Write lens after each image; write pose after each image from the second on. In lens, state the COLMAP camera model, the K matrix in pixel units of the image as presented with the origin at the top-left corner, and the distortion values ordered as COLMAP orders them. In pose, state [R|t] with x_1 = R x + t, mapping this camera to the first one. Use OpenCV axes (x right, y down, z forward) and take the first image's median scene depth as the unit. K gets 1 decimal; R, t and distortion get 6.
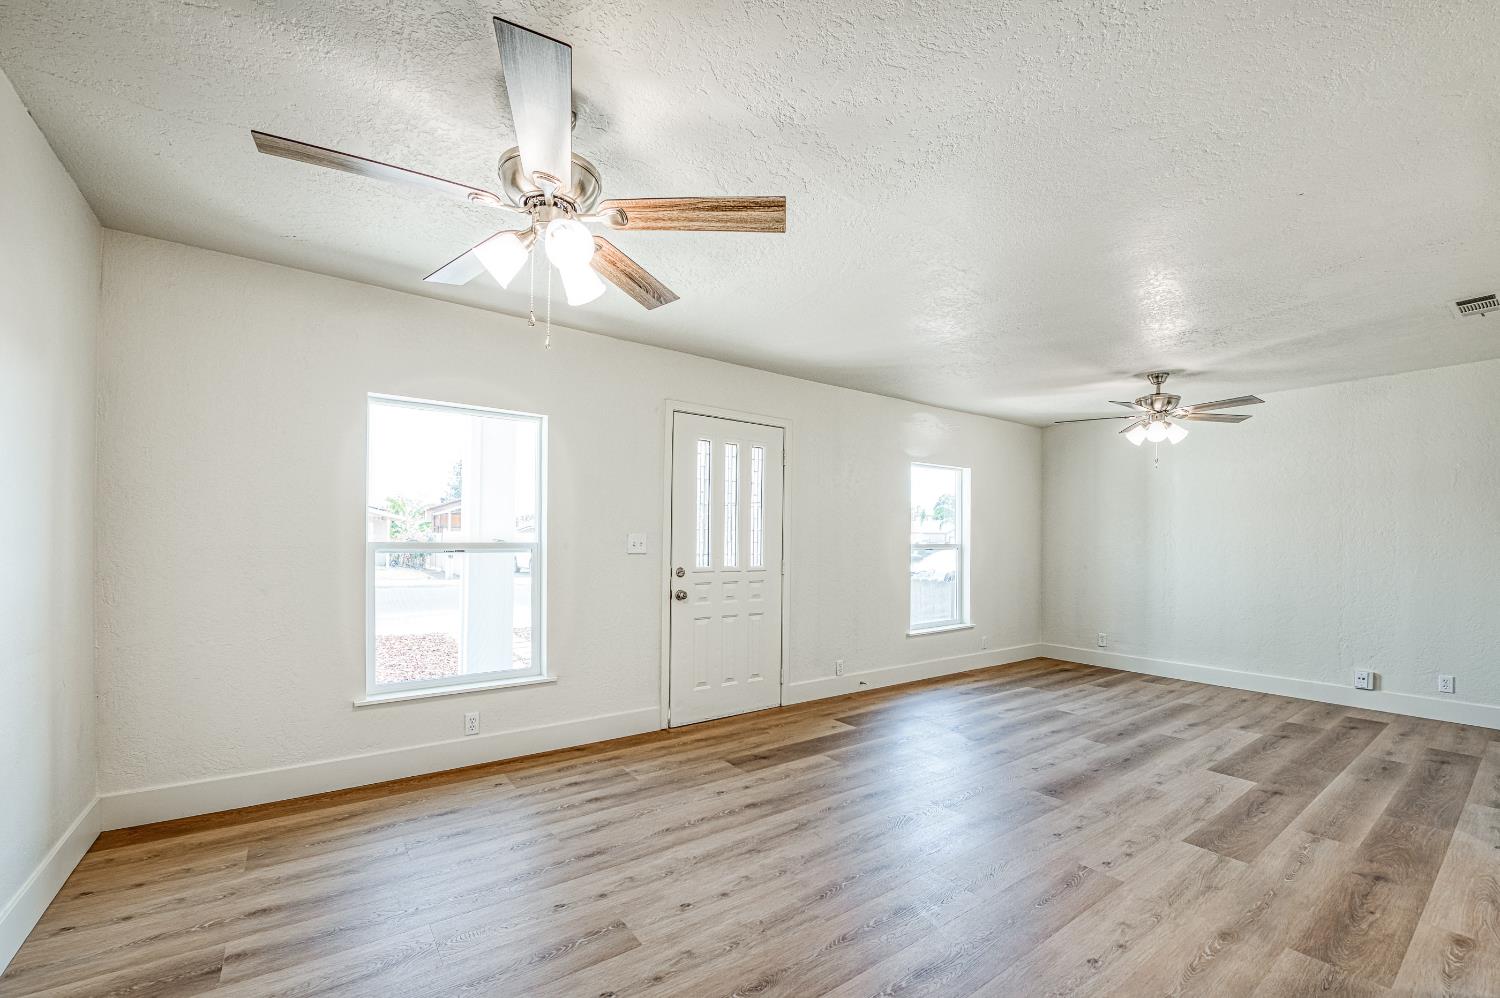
lens RADIAL K [[609.1, 0, 736.7], [0, 609.1, 547.0], [0, 0, 1]] dist [0.008020, -0.004443]
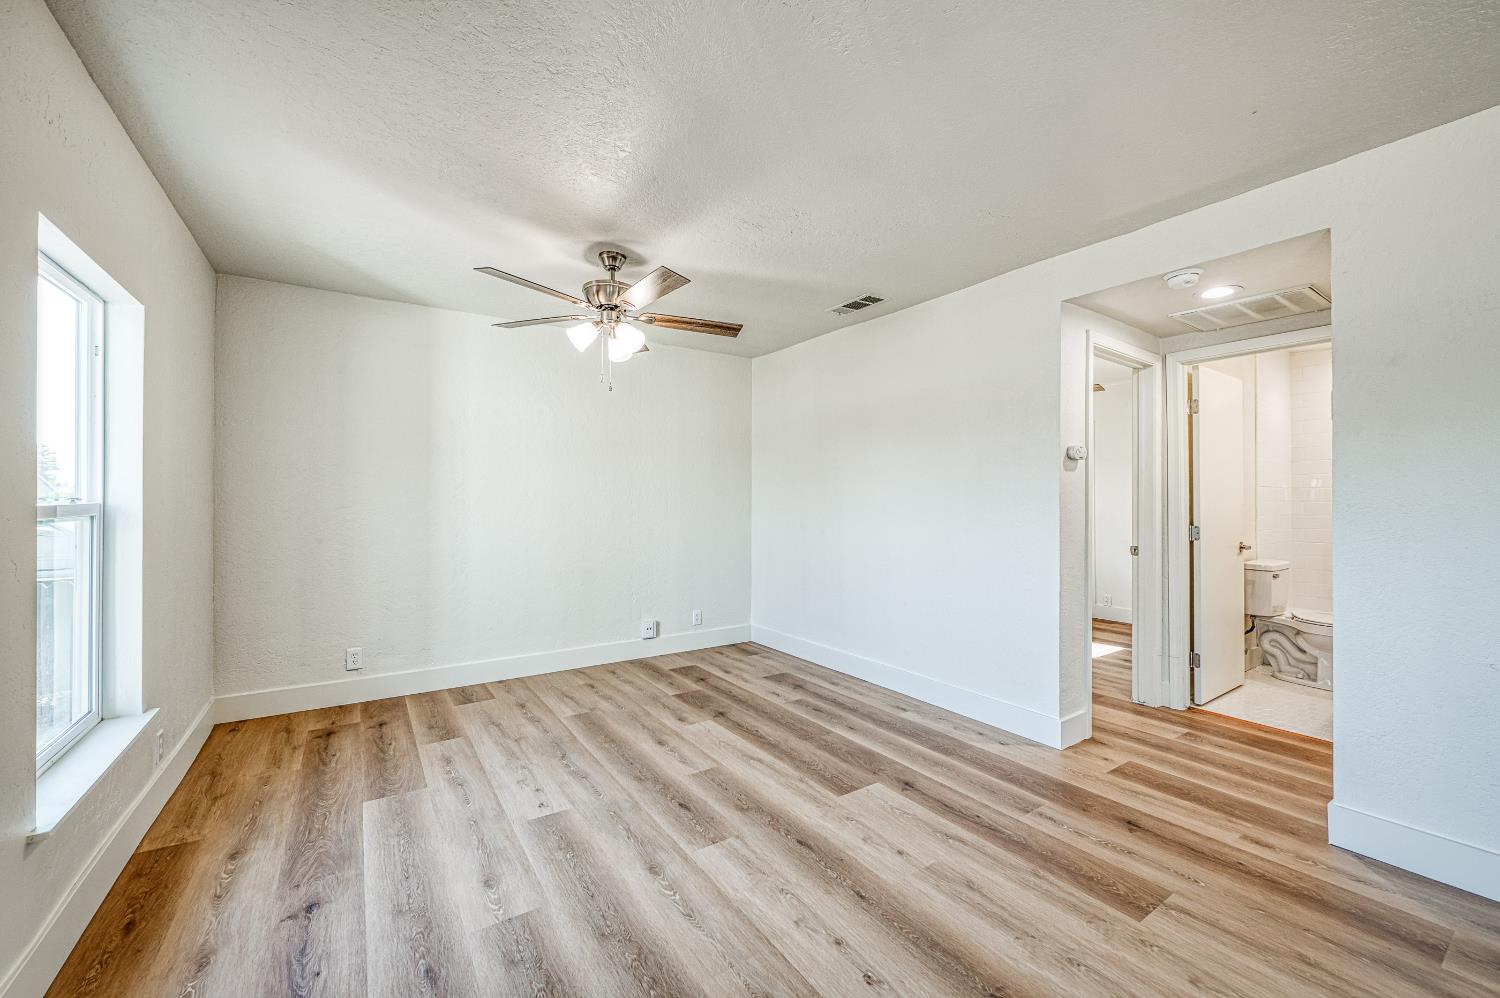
lens RADIAL K [[579.9, 0, 762.9], [0, 579.9, 498.6], [0, 0, 1]] dist [0.001703, 0.000087]
pose [[-0.006243, -0.000576, 0.999980, 0.036380], [0.001485, 0.999999, 0.000585, -0.008448], [-0.999979, 0.001489, -0.006242, 0.950347]]
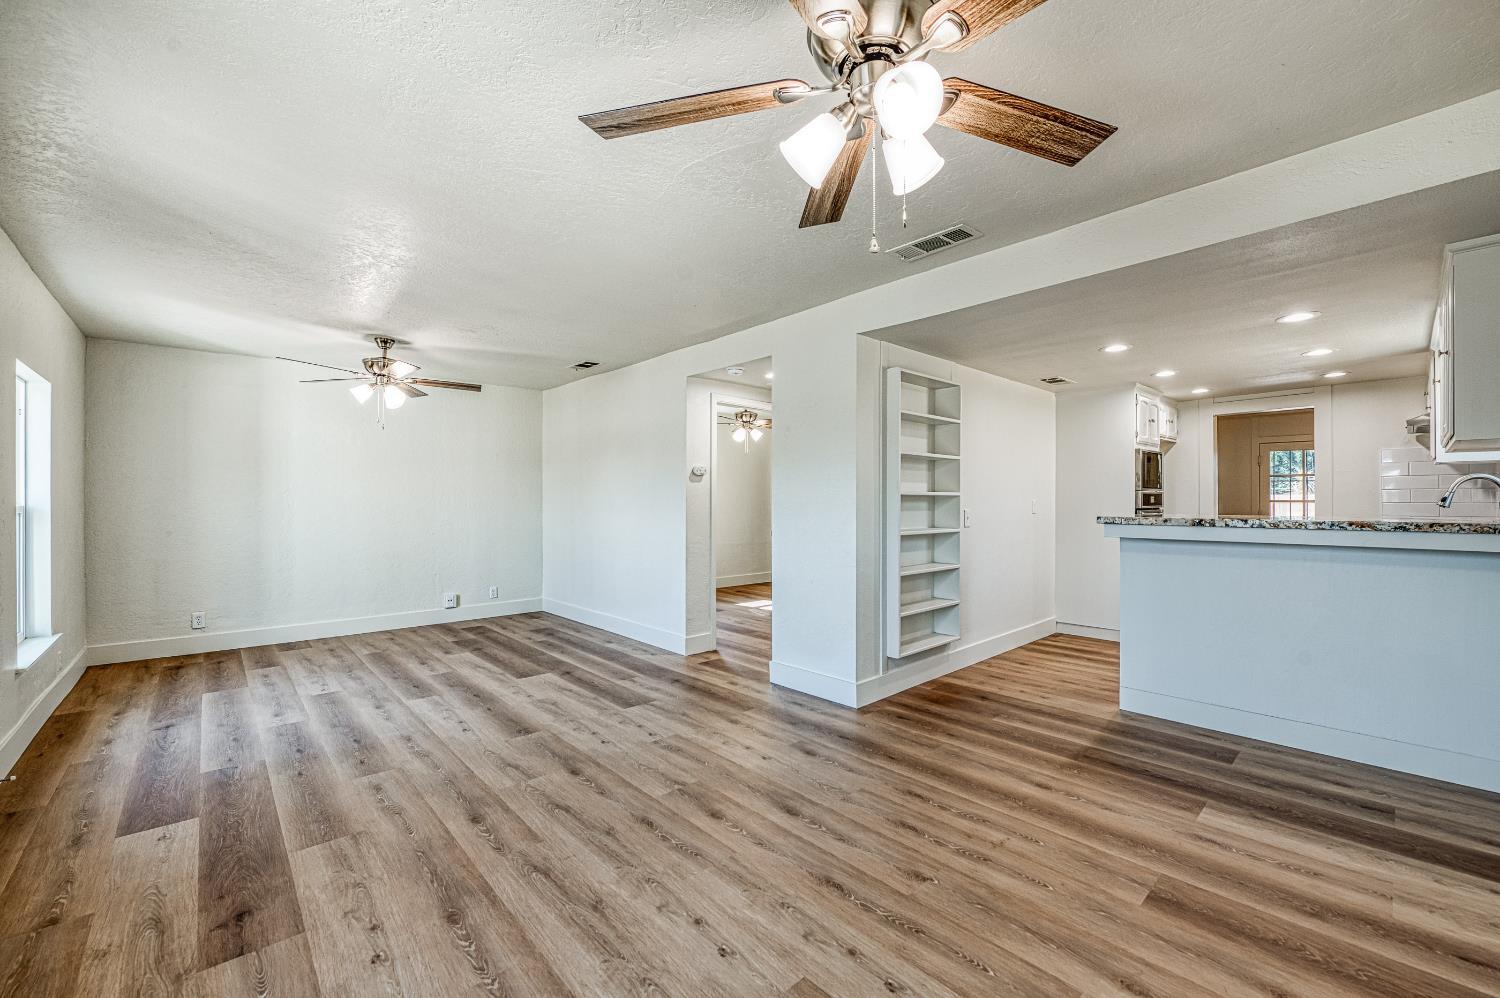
lens RADIAL K [[609.1, 0, 759.4], [0, 609.1, 499.0], [0, 0, 1]] dist [0.008020, -0.004443]
pose [[-0.125788, 0.001141, 0.992056, -0.483846], [0.007604, 0.999971, -0.000186, -0.006465], [-0.992028, 0.007520, -0.125793, 0.568350]]
